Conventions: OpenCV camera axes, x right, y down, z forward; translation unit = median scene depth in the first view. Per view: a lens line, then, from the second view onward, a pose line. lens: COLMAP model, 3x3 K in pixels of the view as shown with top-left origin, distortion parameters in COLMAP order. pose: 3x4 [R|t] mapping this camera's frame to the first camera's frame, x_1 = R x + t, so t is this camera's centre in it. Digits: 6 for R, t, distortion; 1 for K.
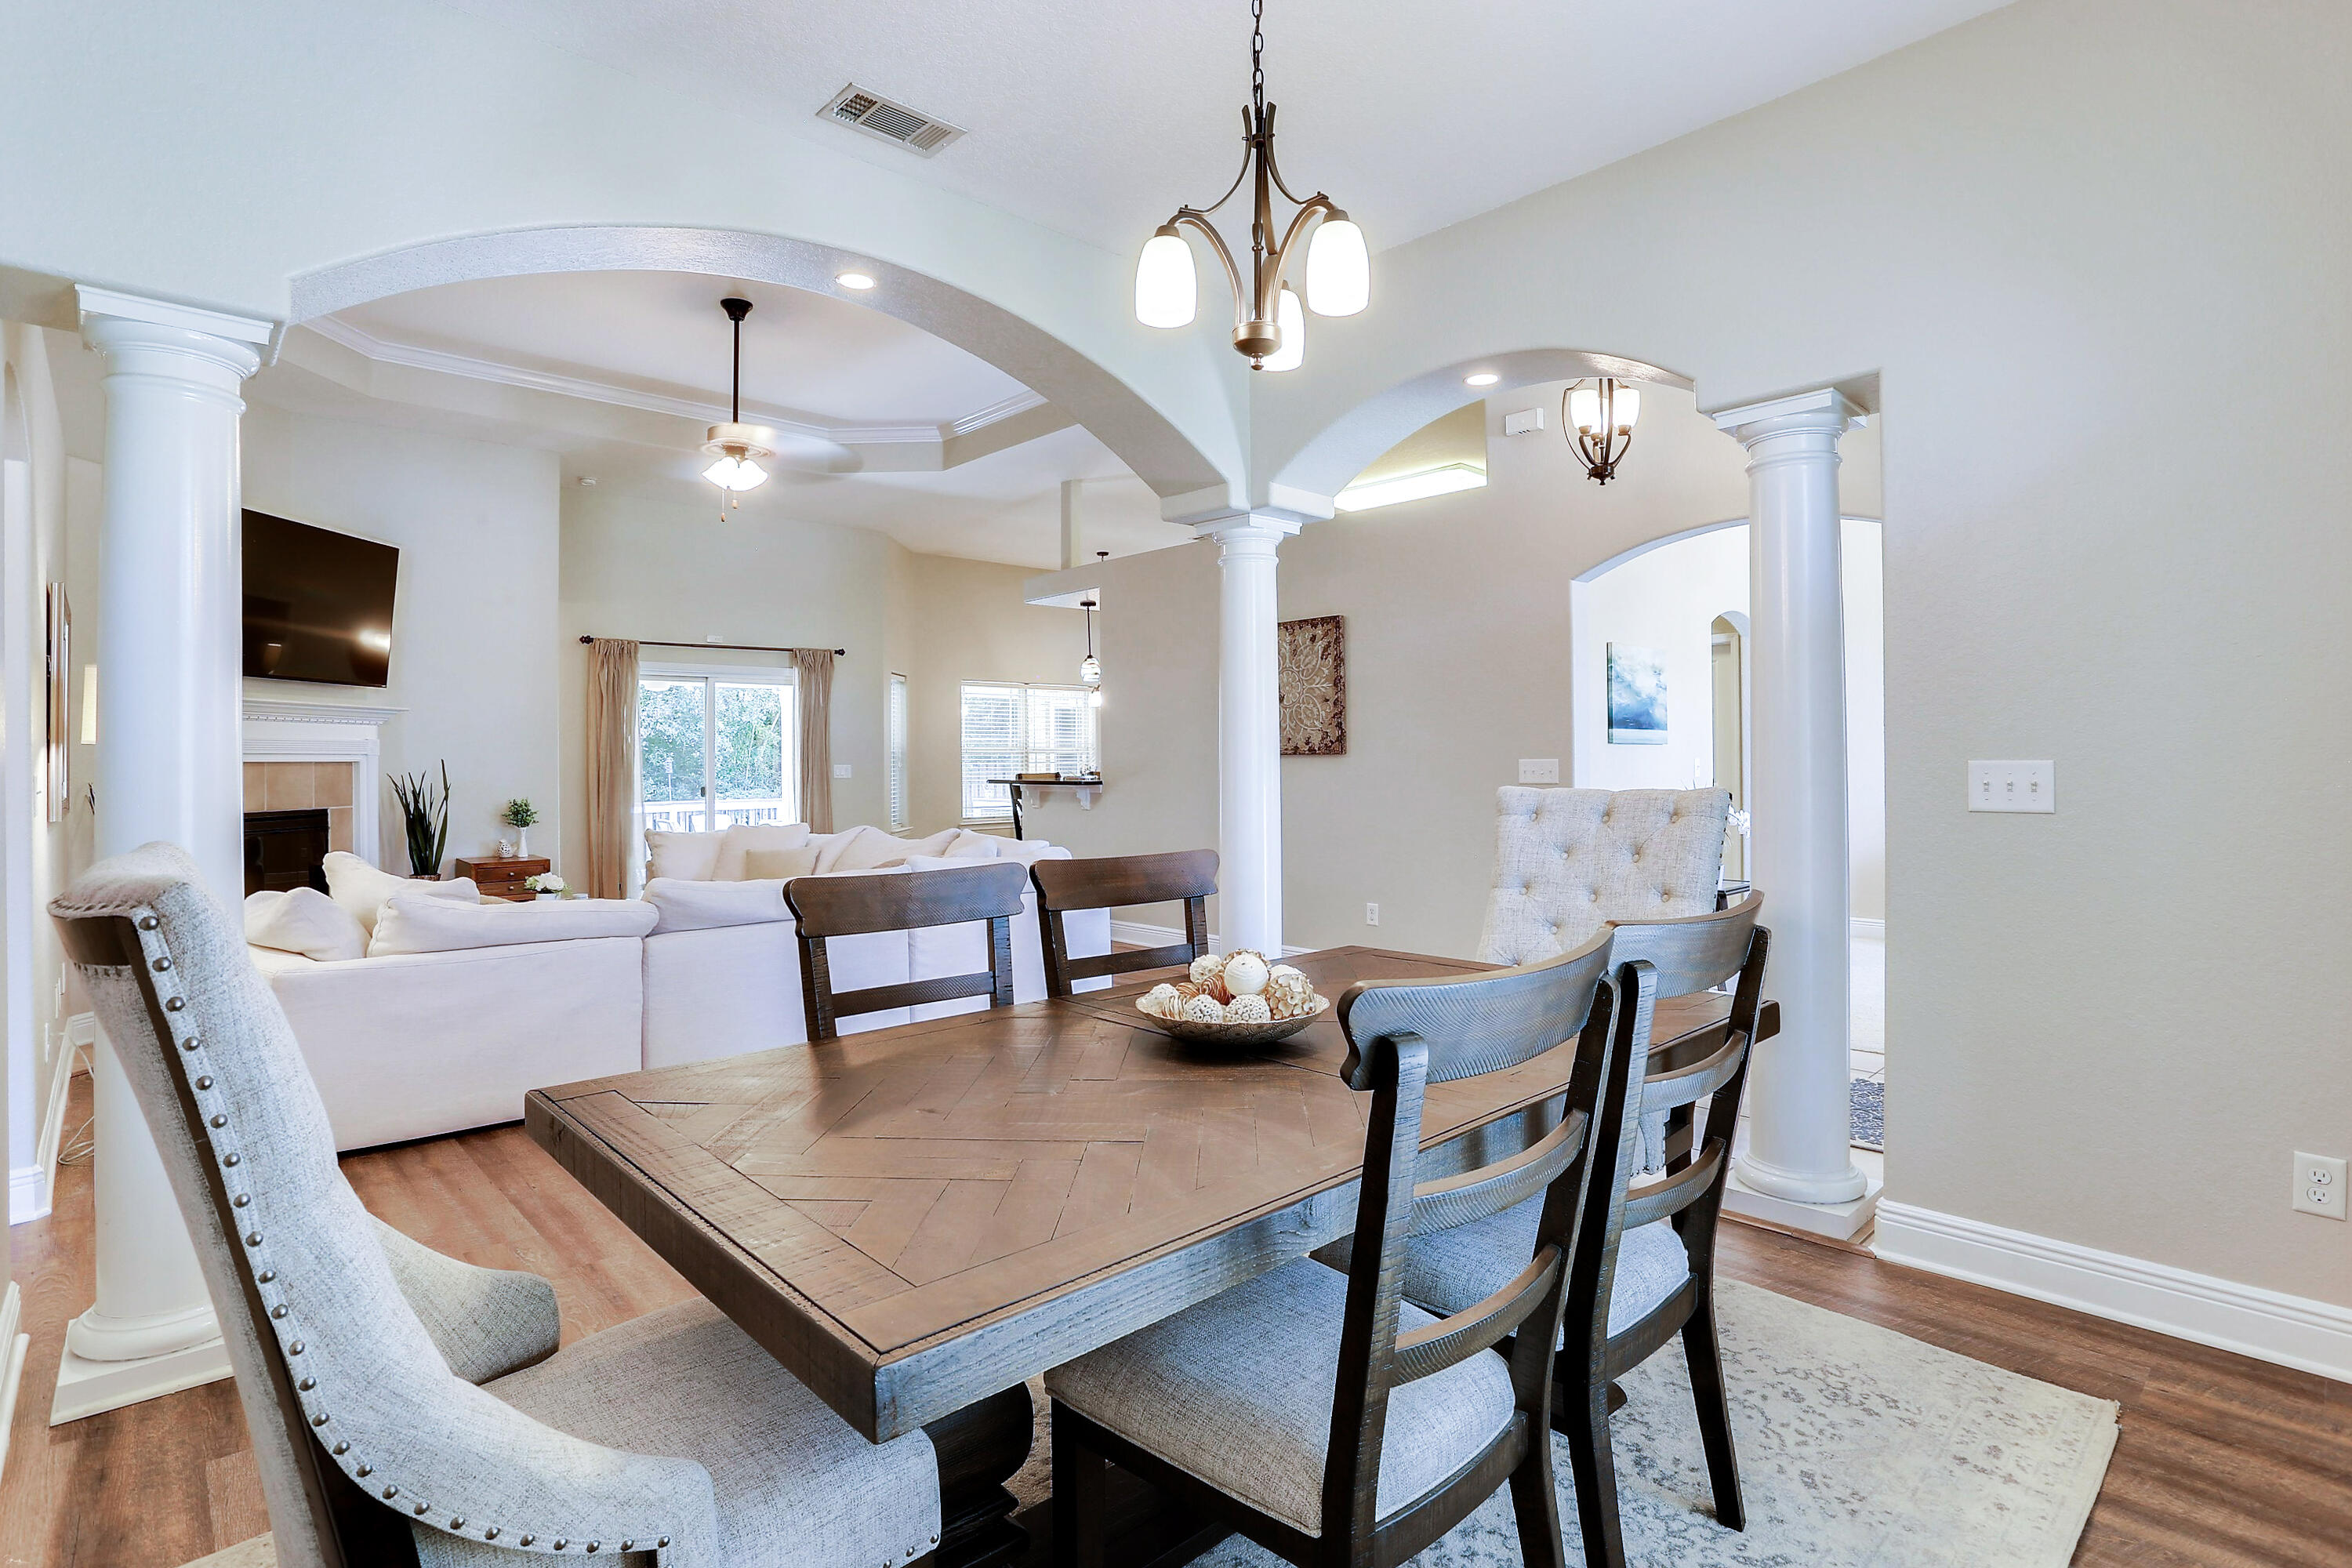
lens RADIAL K [[1147.7, 0, 1179.4], [0, 1147.7, 747.4], [0, 0, 1]] dist [-0.063797, 0.027243]
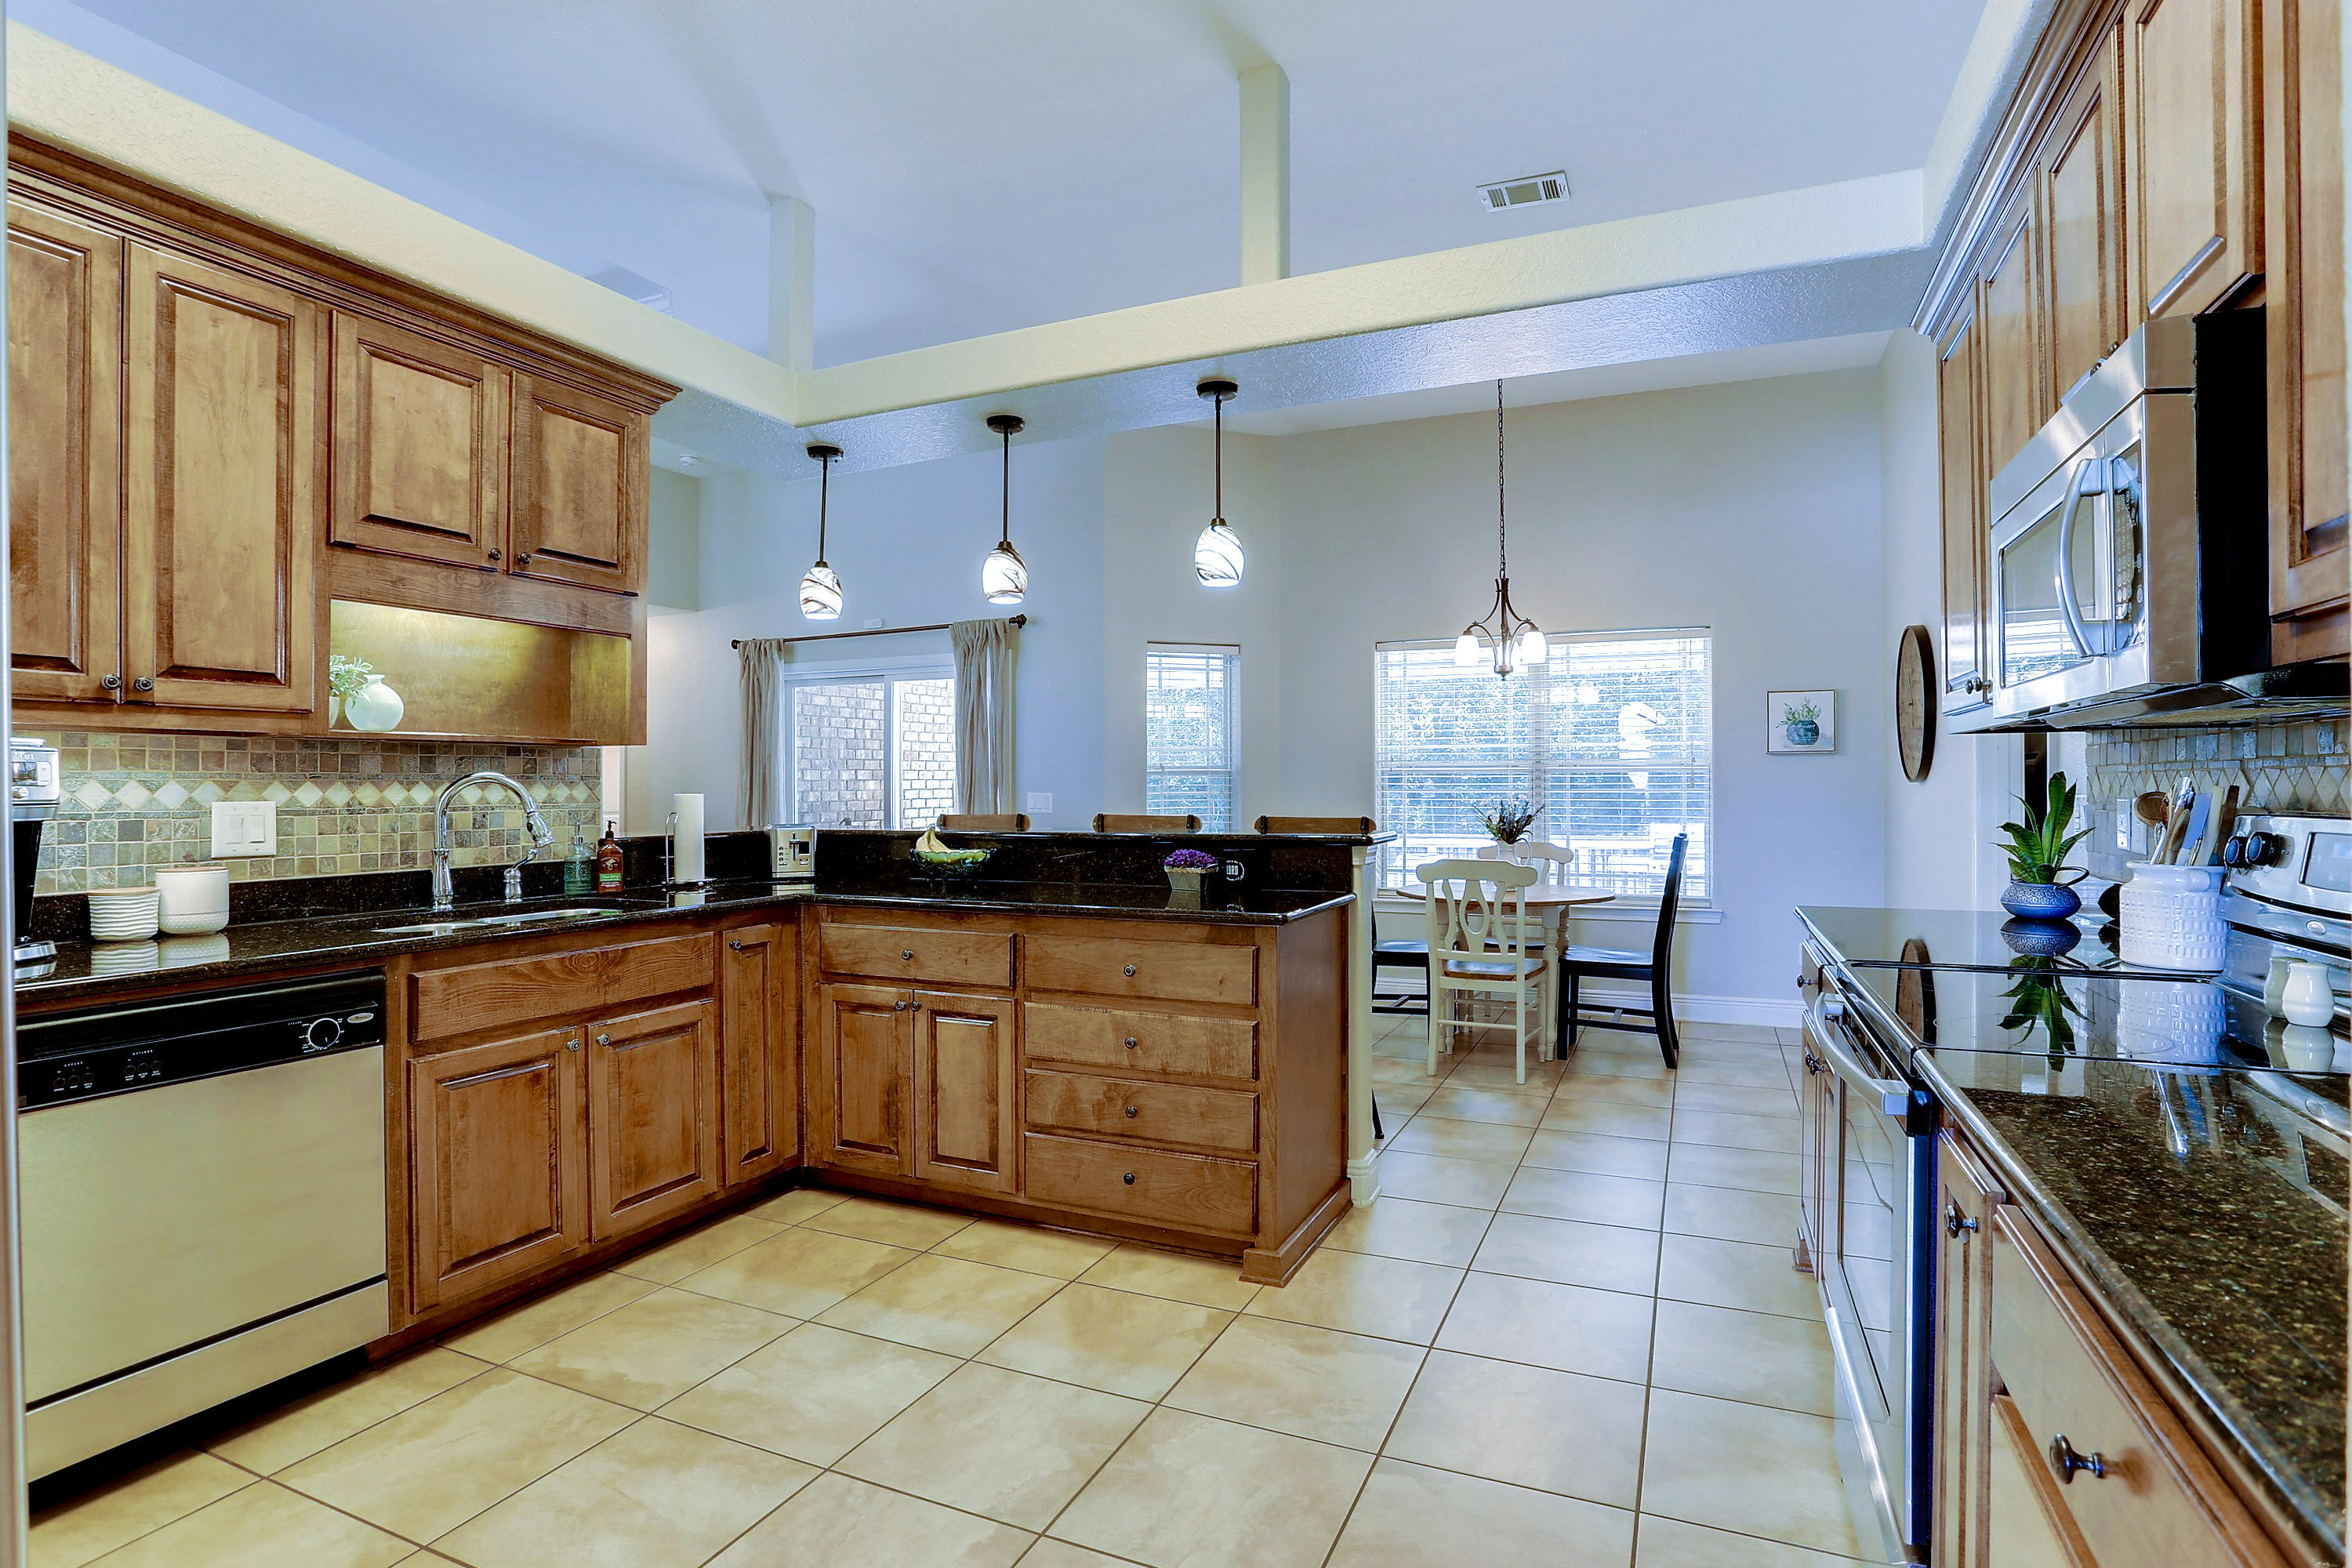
lens RADIAL K [[1140.1, 0, 1183.4], [0, 1140.1, 773.4], [0, 0, 1]] dist [-0.064348, 0.025197]
pose [[0.389631, -0.003269, -0.920965, 0.505140], [0.010986, 0.999939, 0.001099, 0.006992], [0.920906, -0.010546, 0.389643, 1.215981]]
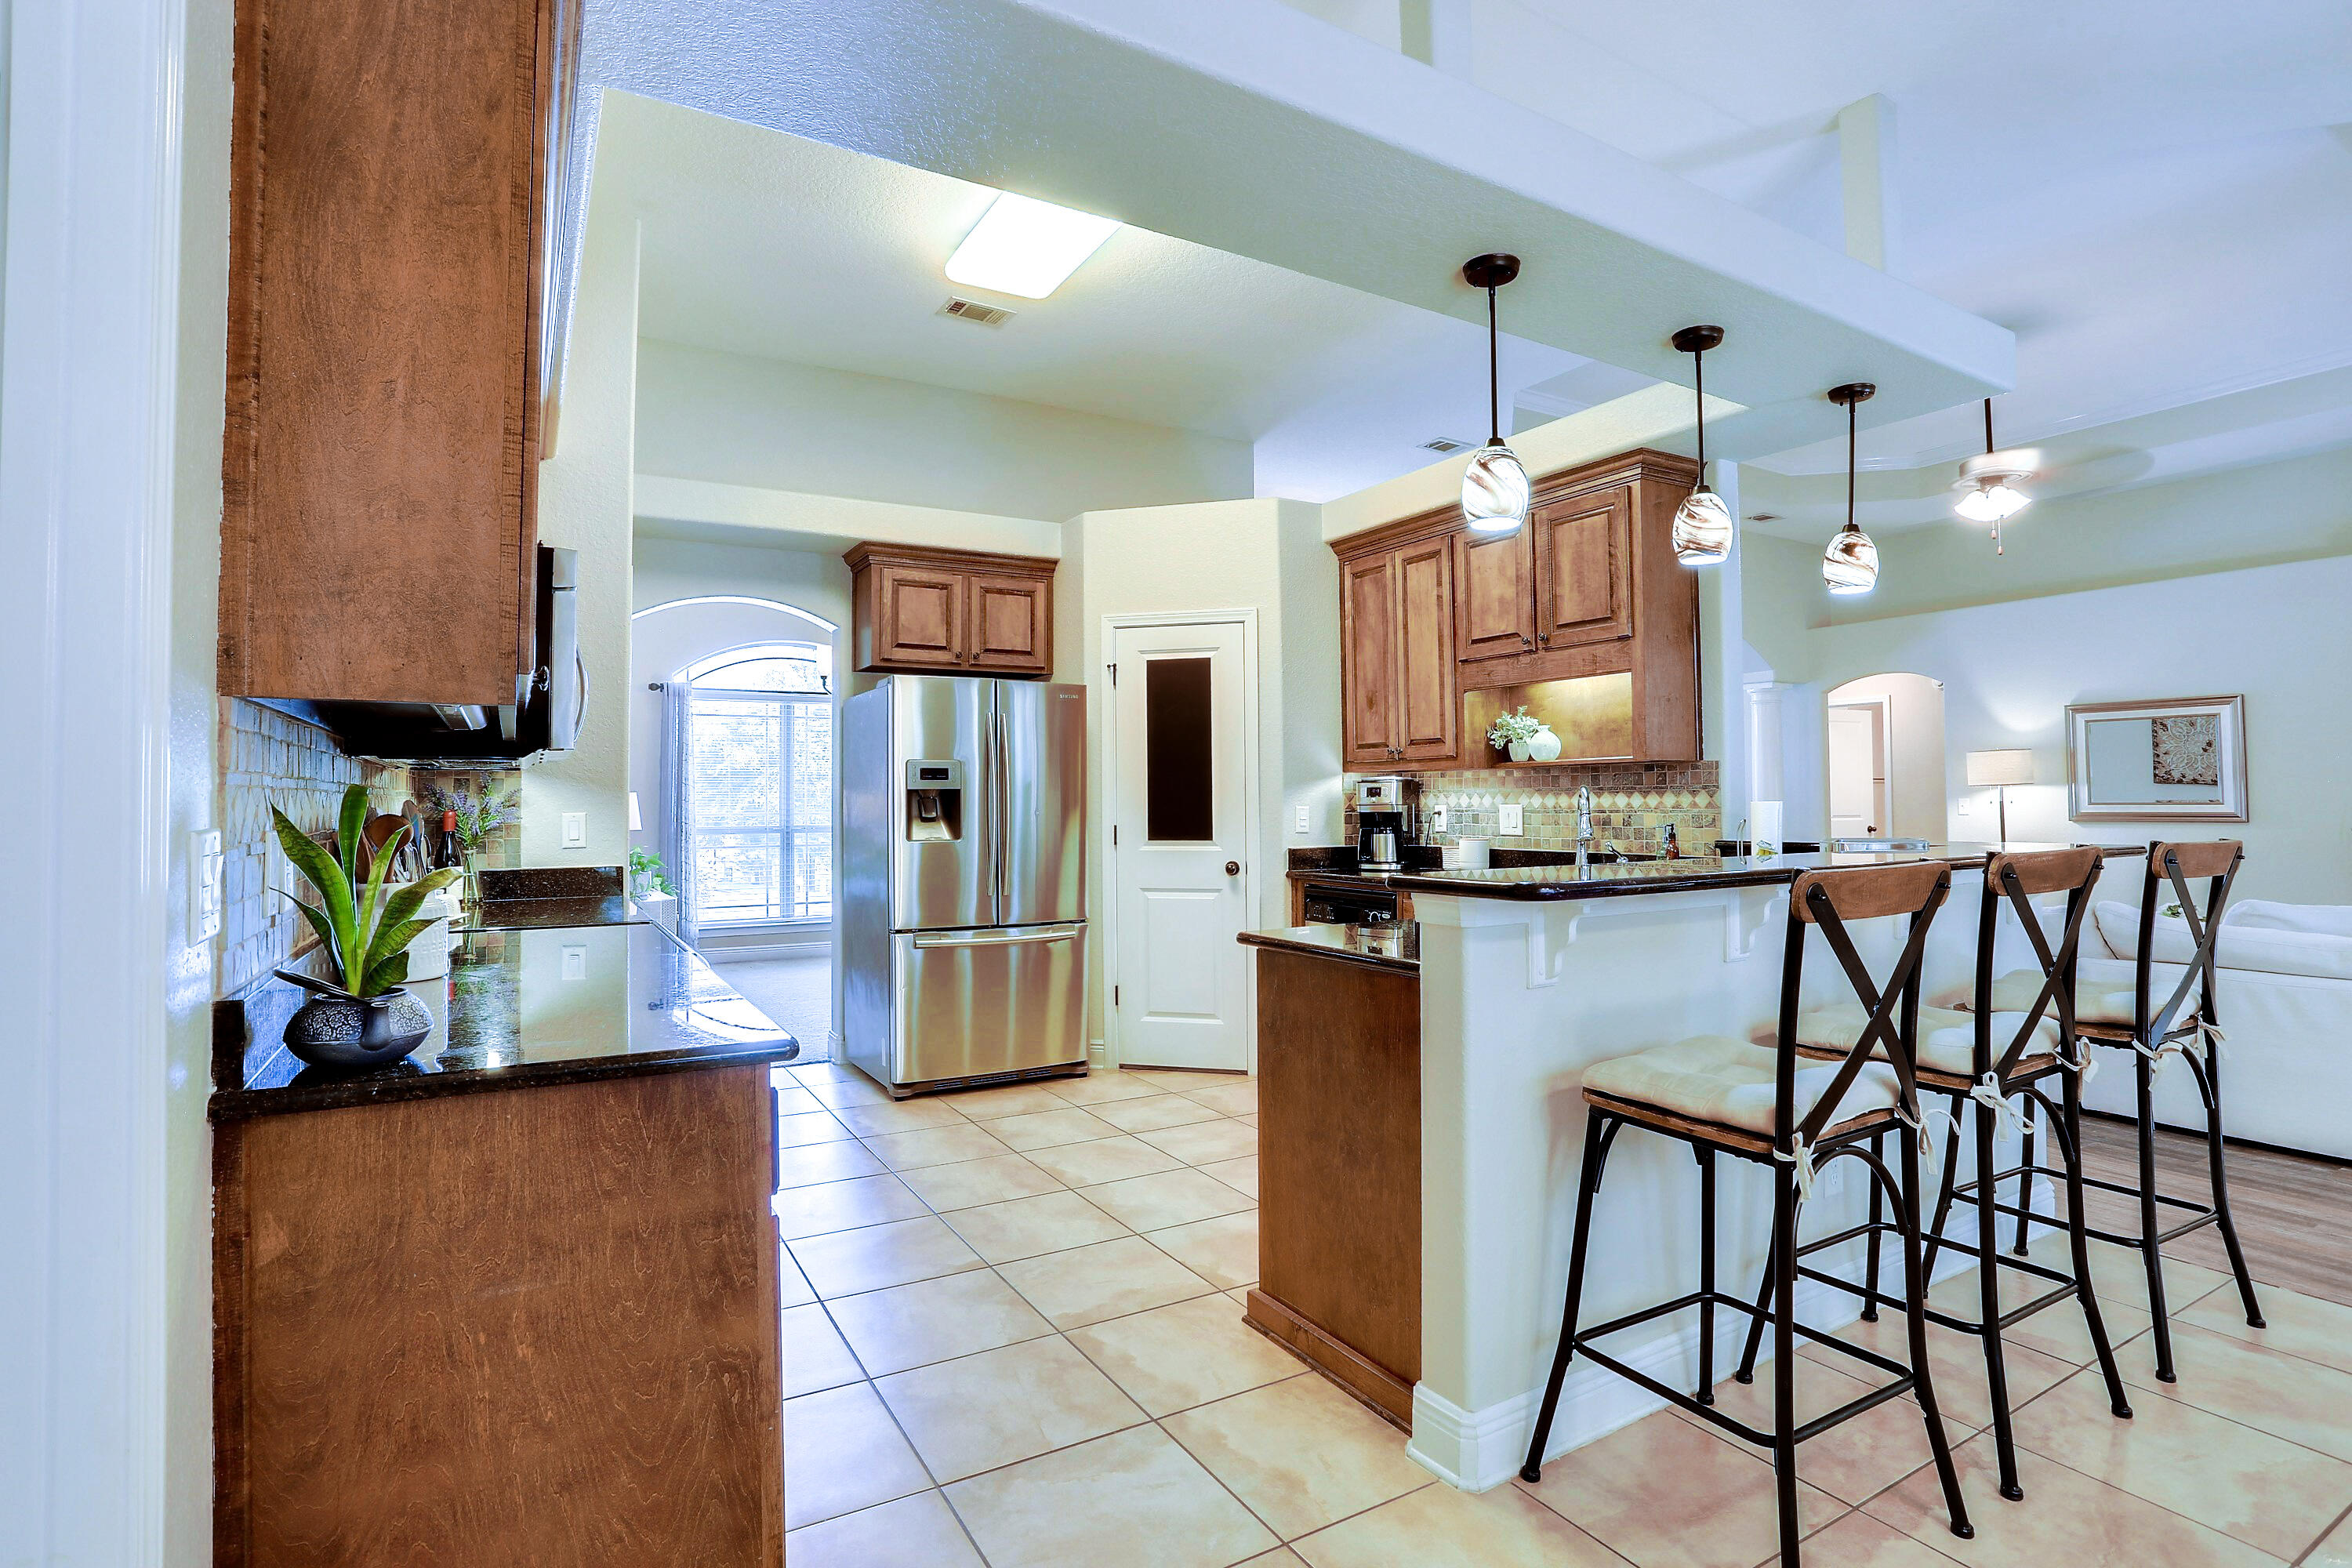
lens RADIAL K [[1136.8, 0, 1176.0], [0, 1136.8, 784.0], [0, 0, 1]] dist [-0.087707, 0.056073]
pose [[-0.978192, 0.018332, 0.206891, 0.090860], [0.013348, 0.999587, -0.025458, 0.015860], [-0.207272, -0.022141, -0.978033, 1.788121]]
